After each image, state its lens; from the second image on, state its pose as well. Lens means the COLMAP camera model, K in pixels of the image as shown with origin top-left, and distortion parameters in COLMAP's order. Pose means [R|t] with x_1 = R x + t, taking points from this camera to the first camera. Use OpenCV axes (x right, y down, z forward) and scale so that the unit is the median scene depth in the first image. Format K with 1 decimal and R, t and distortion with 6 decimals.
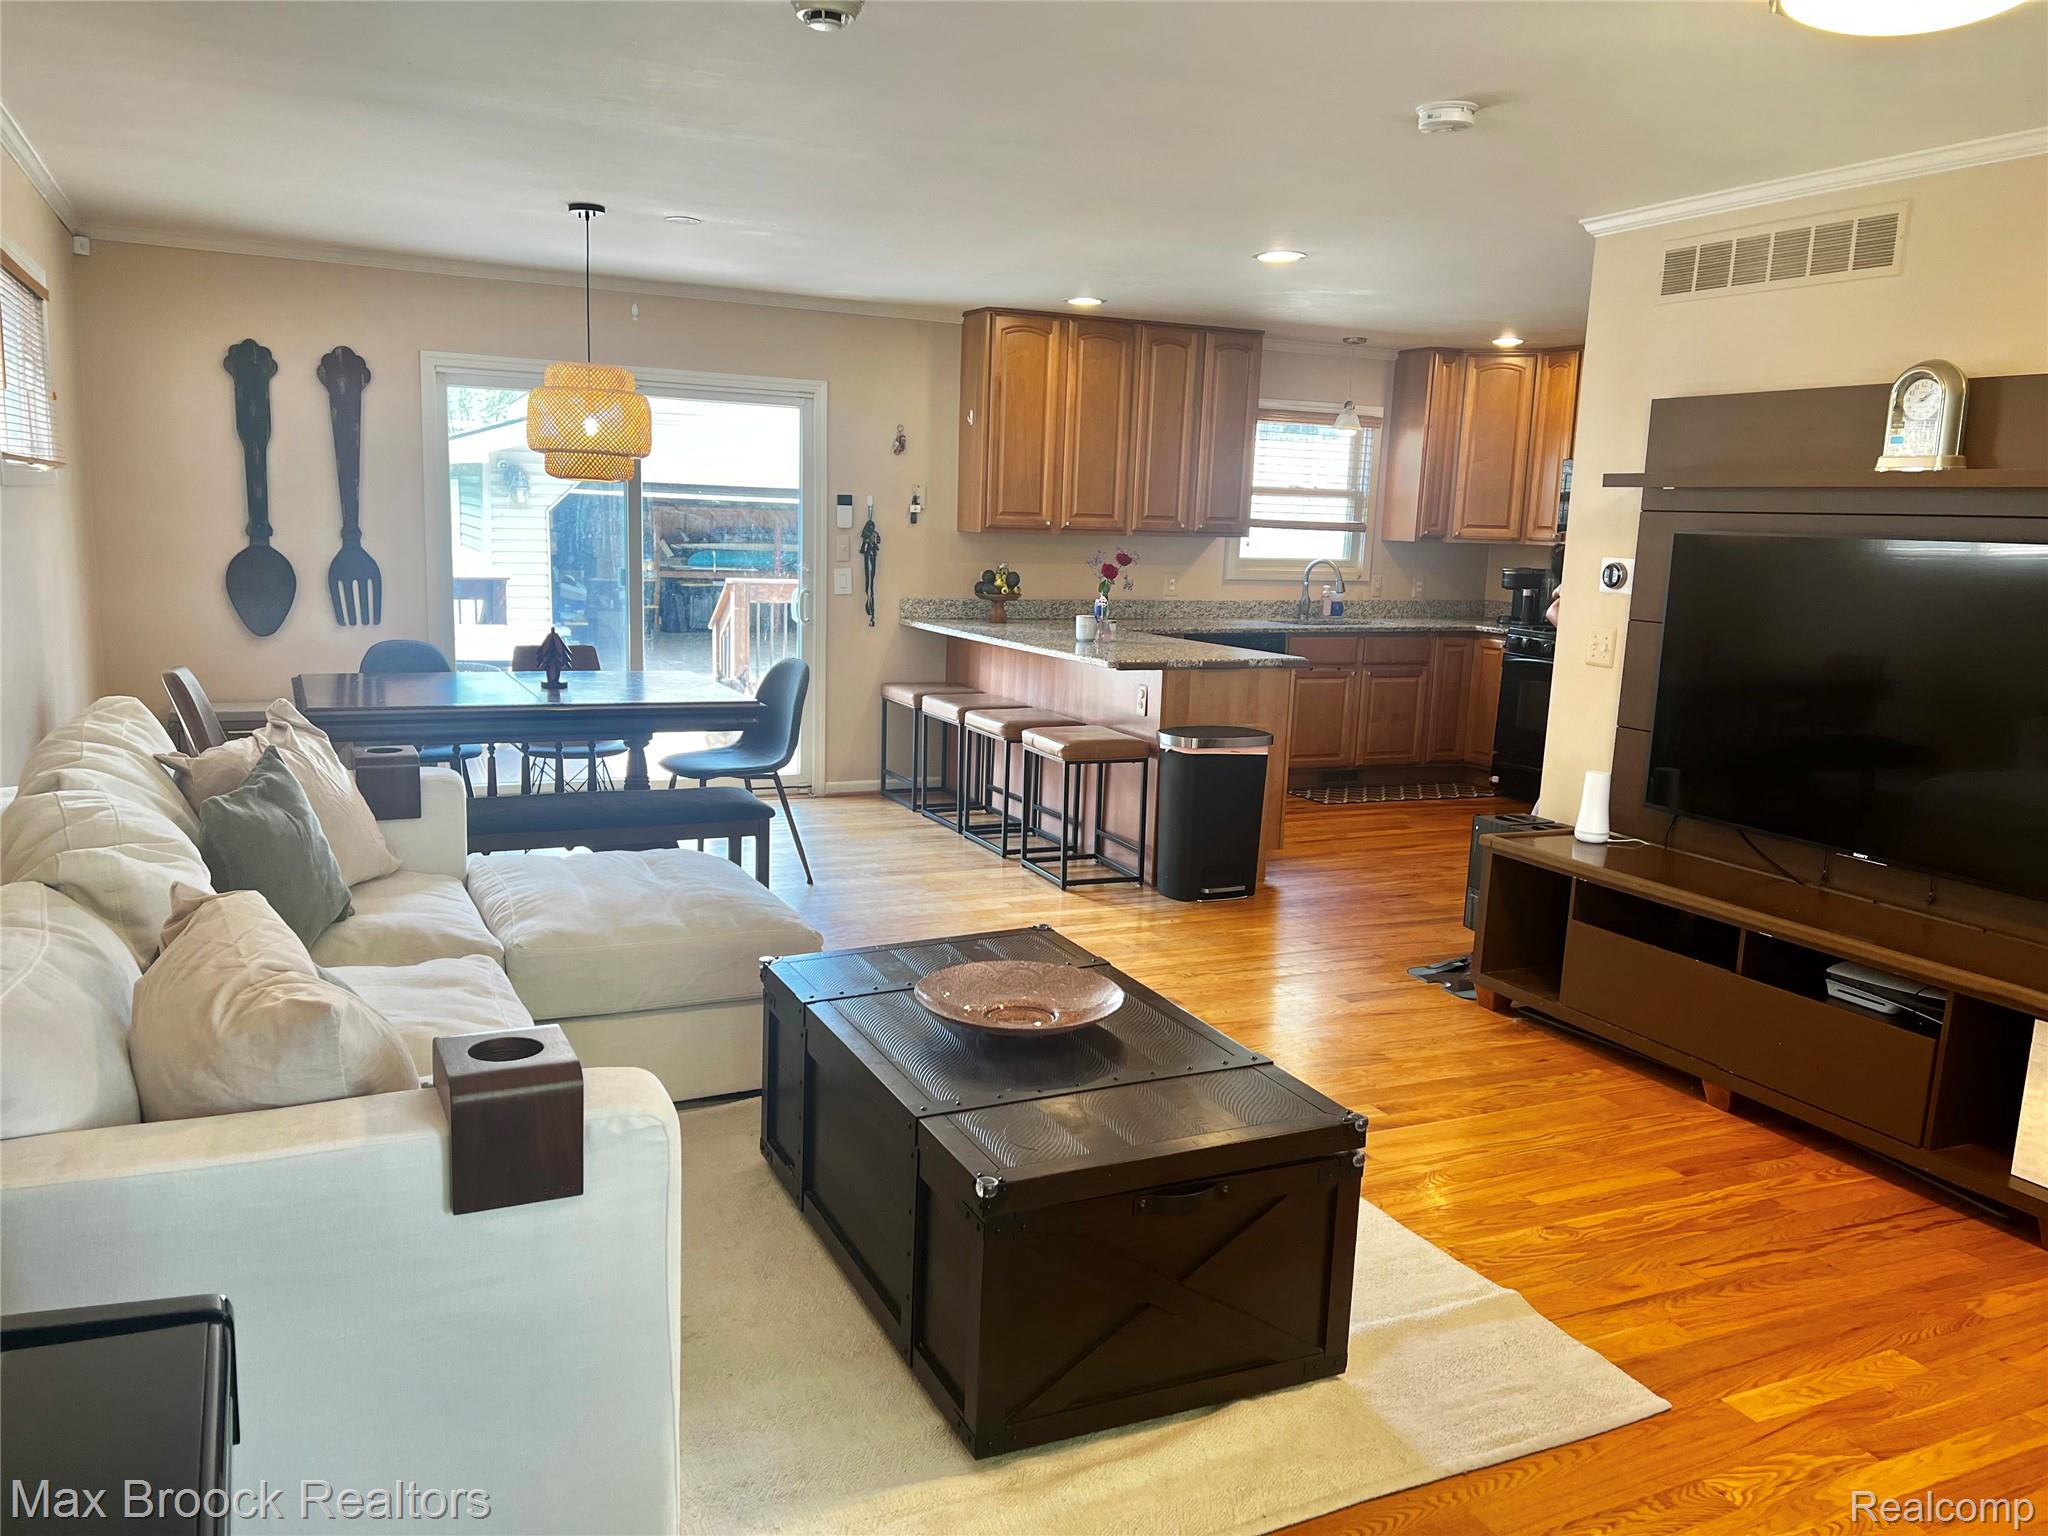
lens RADIAL K [[1531.4, 0, 966.3], [0, 1531.4, 788.4], [0, 0, 1]] dist [0.060316, -0.068620]
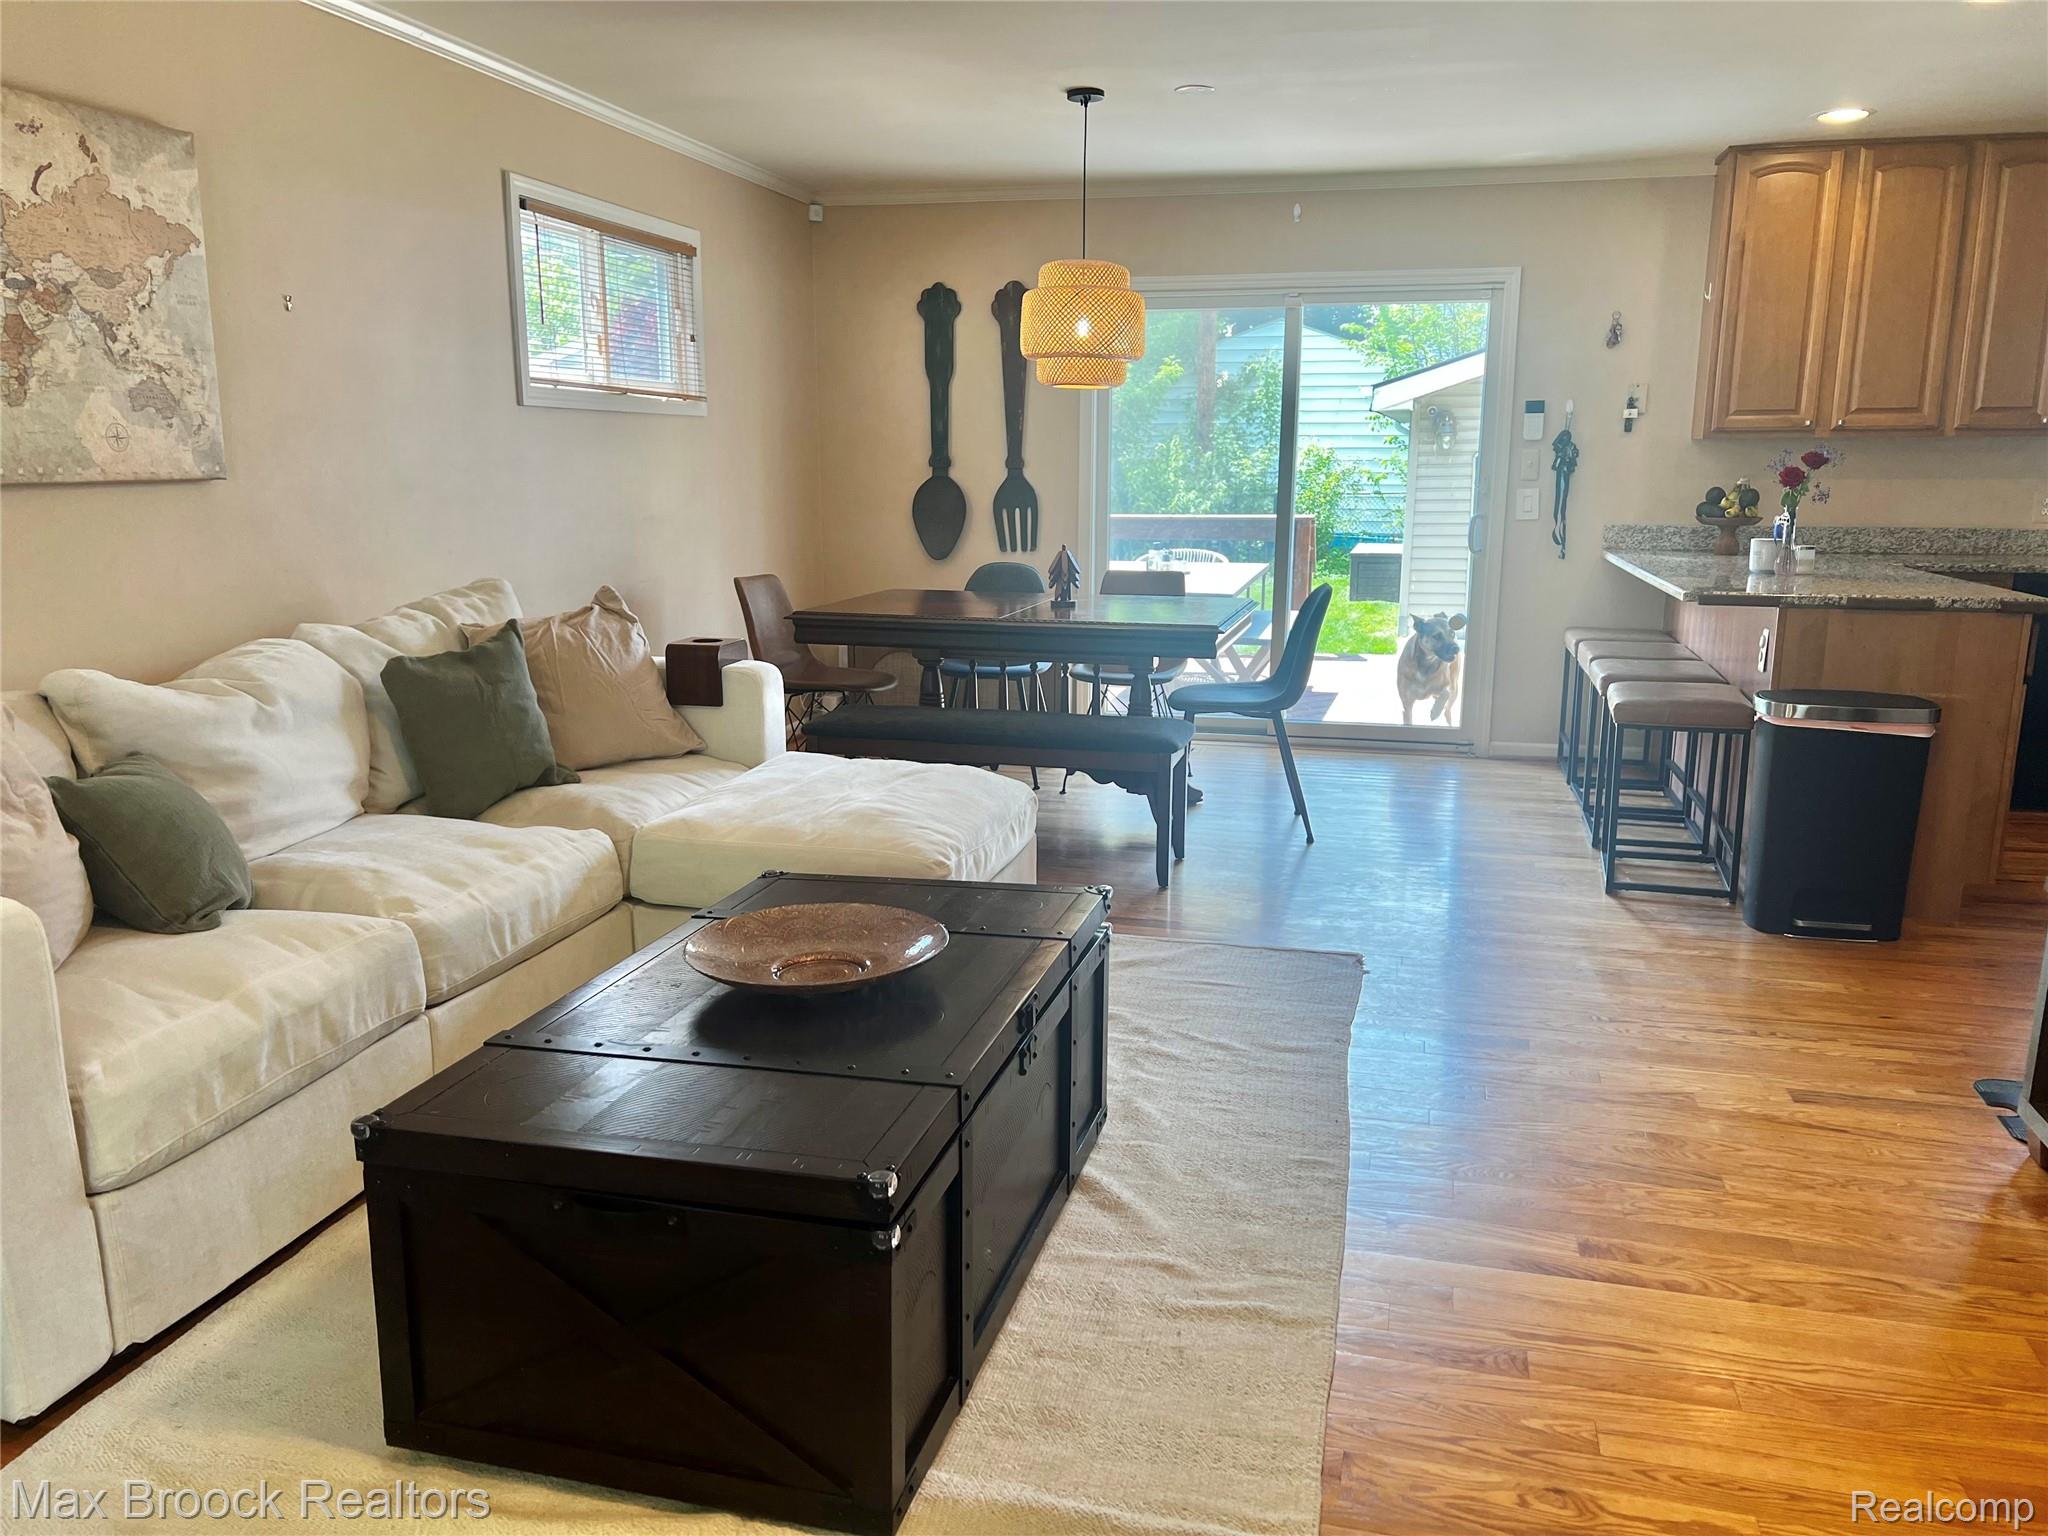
lens RADIAL K [[1531.4, 0, 1023.1], [0, 1531.4, 772.3], [0, 0, 1]] dist [0.060316, -0.068620]
pose [[0.779809, 0.095439, -0.618700, 0.237302], [-0.089816, 0.995143, 0.040304, 0.001309], [0.619542, 0.024140, 0.784593, 0.168078]]
